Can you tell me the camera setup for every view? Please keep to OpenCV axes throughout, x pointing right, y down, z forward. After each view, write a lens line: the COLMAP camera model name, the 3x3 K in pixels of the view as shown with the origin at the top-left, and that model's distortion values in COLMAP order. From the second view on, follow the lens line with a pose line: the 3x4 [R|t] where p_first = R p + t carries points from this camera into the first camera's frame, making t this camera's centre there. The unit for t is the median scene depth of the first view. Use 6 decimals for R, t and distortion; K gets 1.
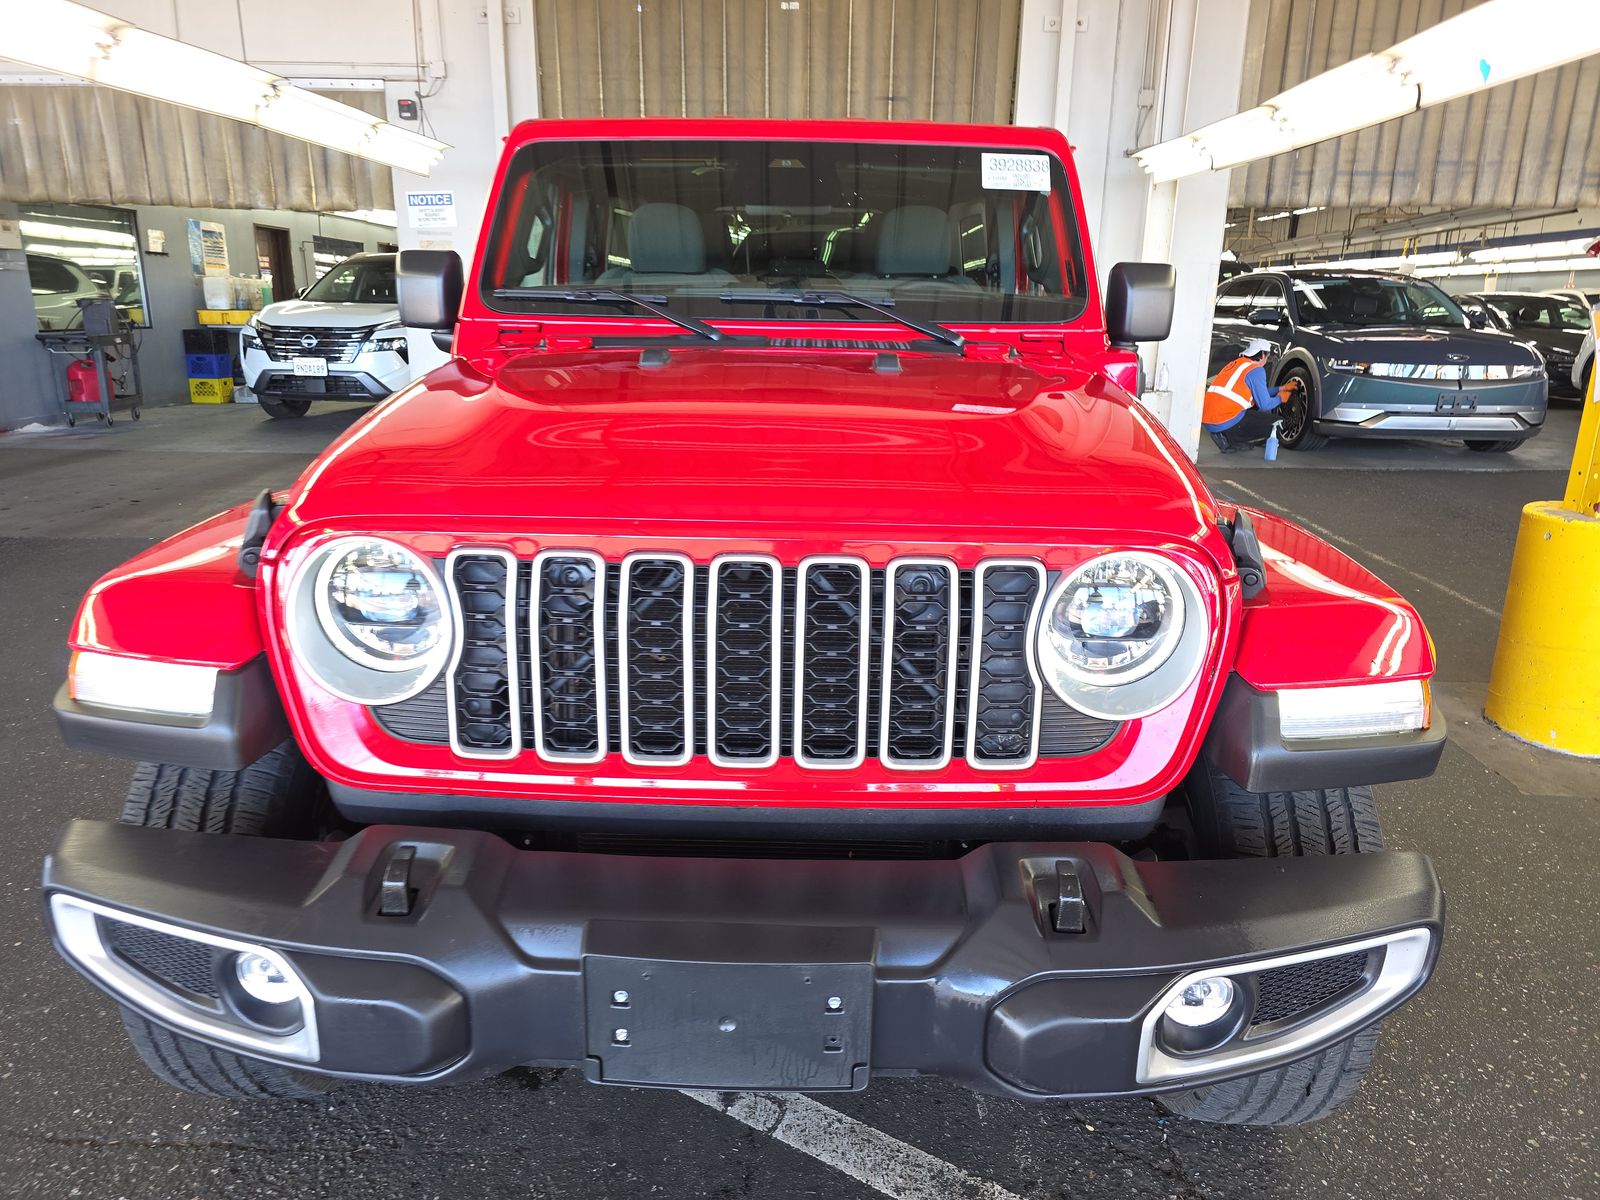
lens RADIAL K [[1099.9, 0, 800.0], [0, 1099.9, 600.0], [0, 0, 1]] dist [0.037874, -0.001643]
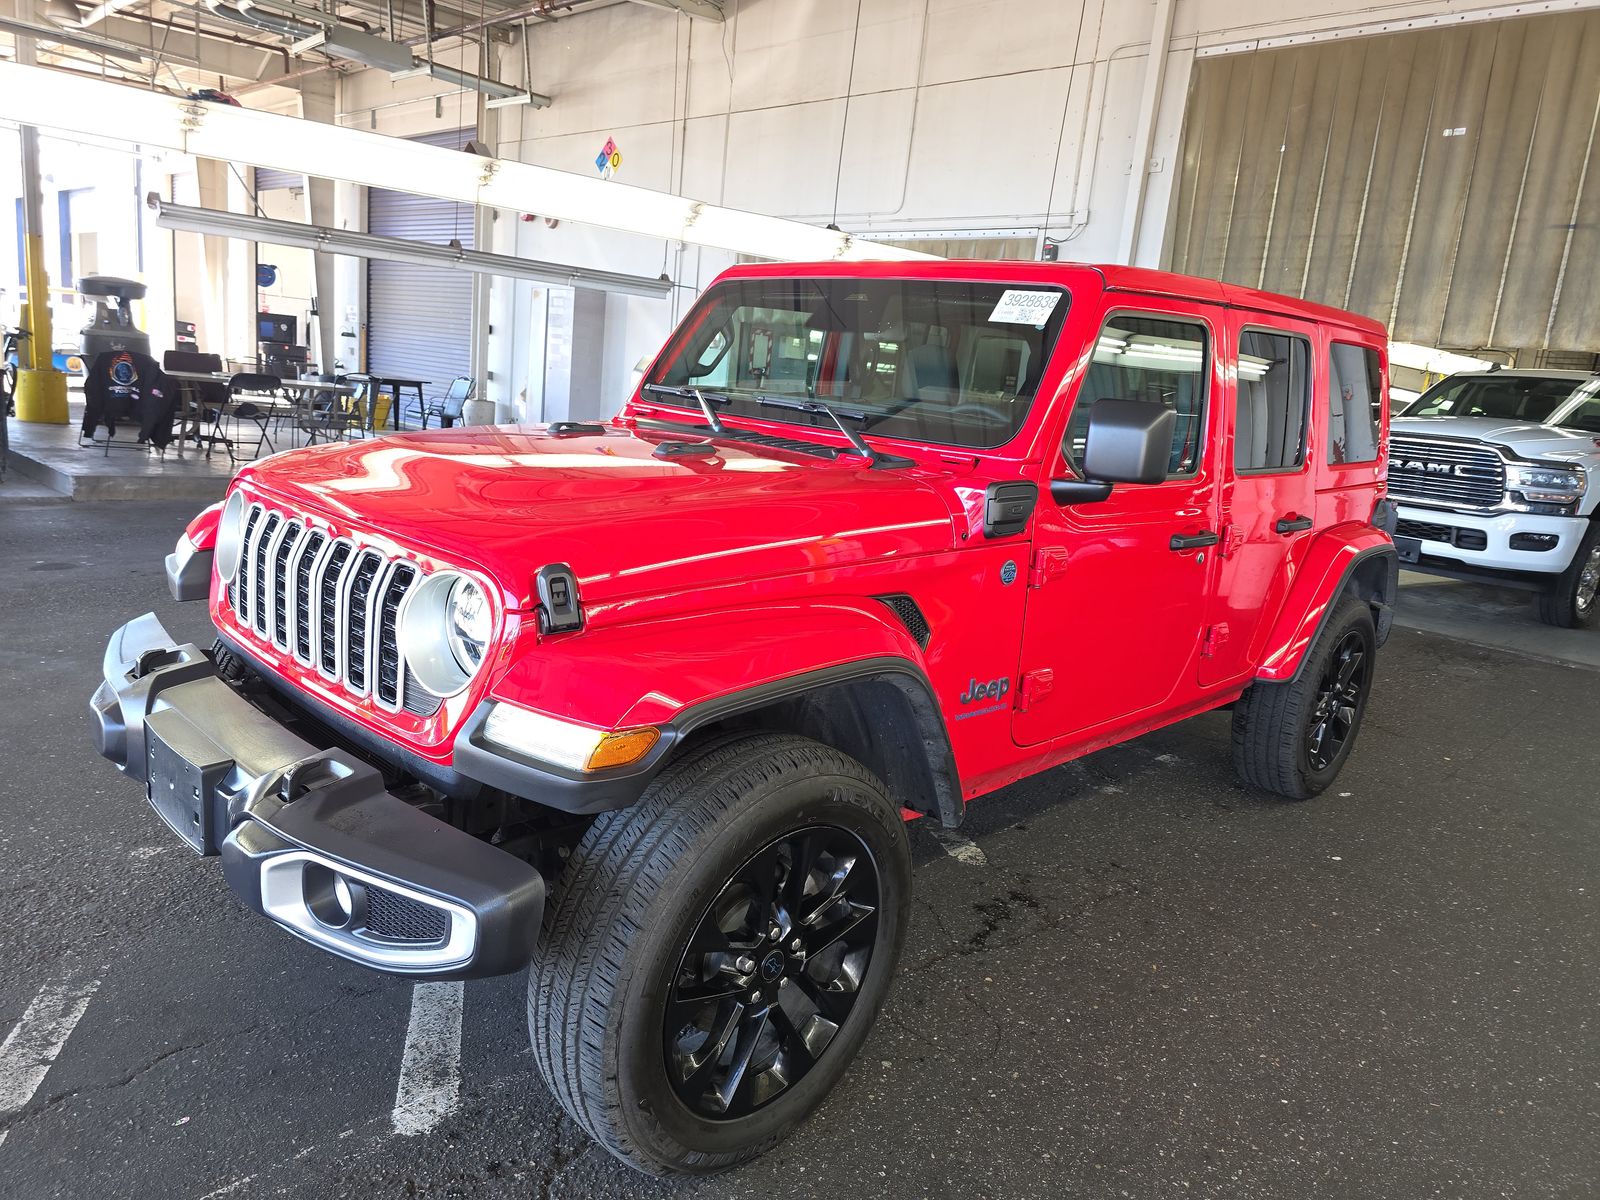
lens RADIAL K [[1131.3, 0, 800.0], [0, 1131.3, 600.0], [0, 0, 1]] dist [0.037761, -0.002817]
pose [[0.742698, 0.186540, -0.643120, 0.262716], [-0.259721, 0.965479, -0.019893, -0.015361], [0.617208, 0.181807, 0.765507, 0.033777]]
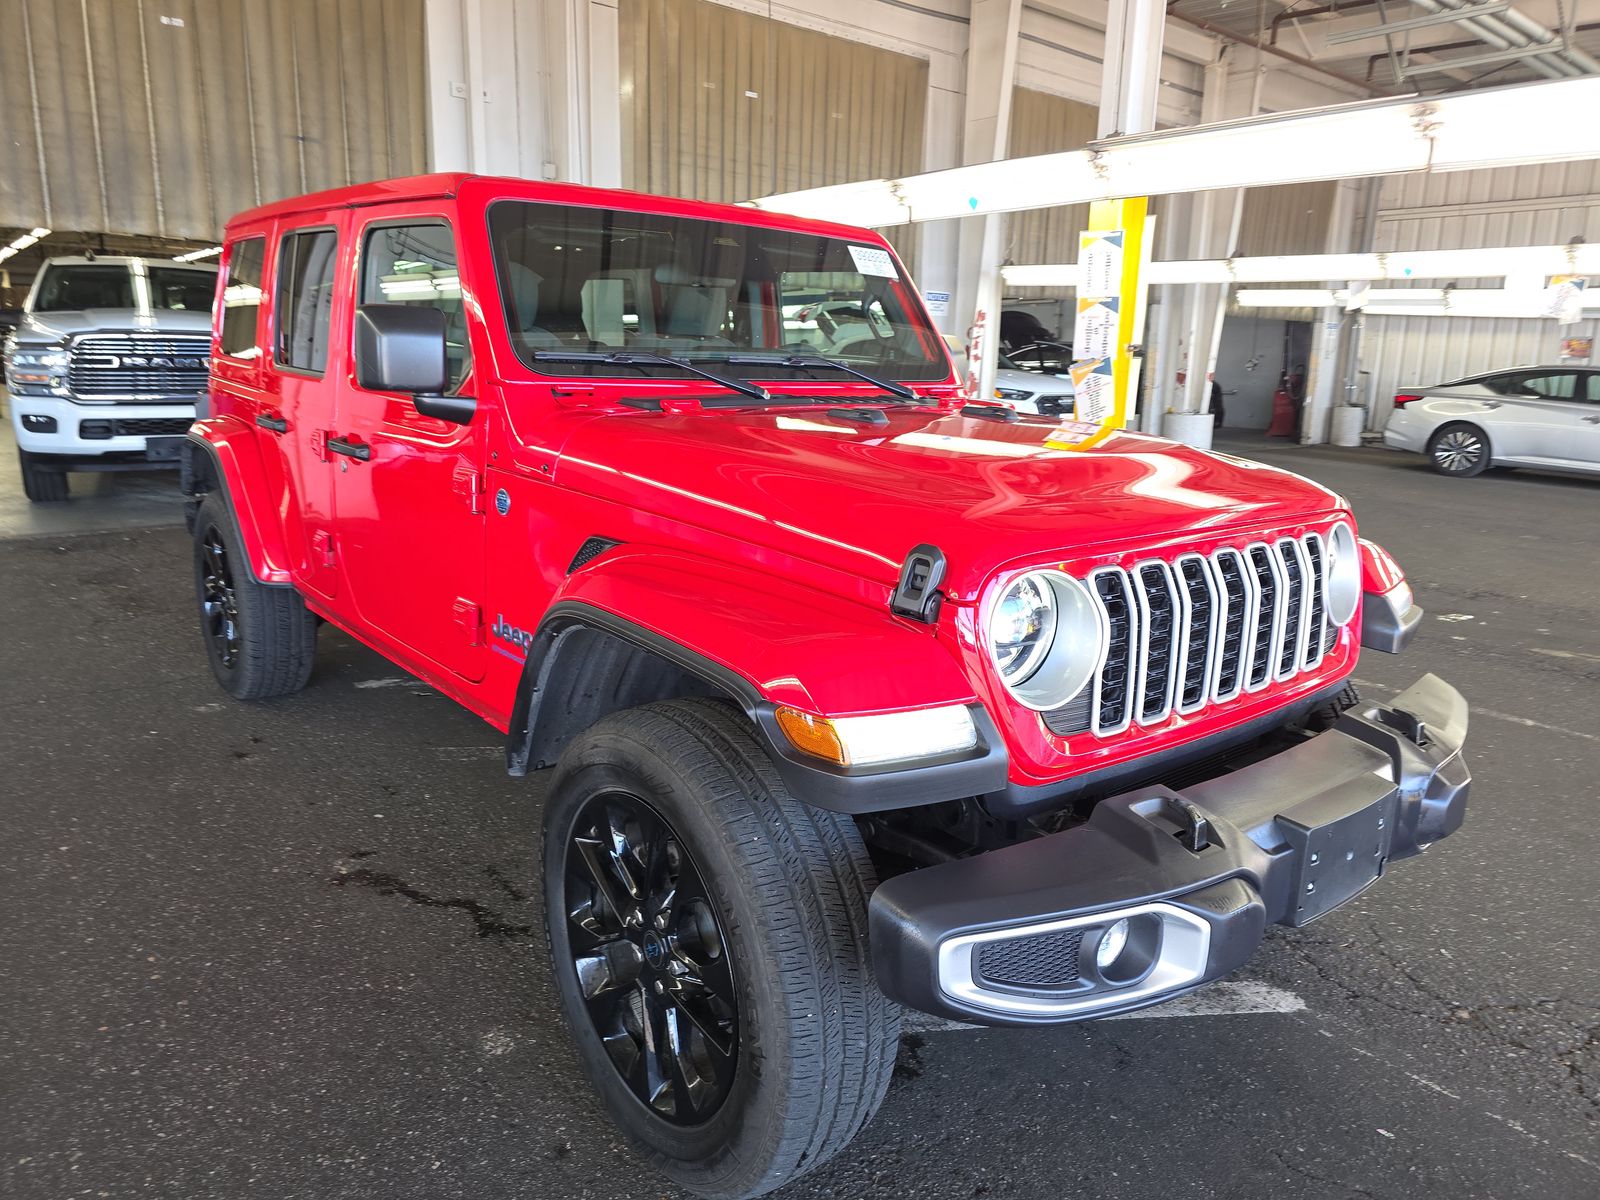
lens RADIAL K [[1112.1, 0, 800.0], [0, 1112.1, 600.0], [0, 0, 1]] dist [0.000251, -0.000116]
pose [[0.787403, -0.115223, 0.605575, -0.202392], [0.141754, 0.989894, 0.004031, -0.010385], [-0.599919, 0.082669, 0.795778, 0.031887]]
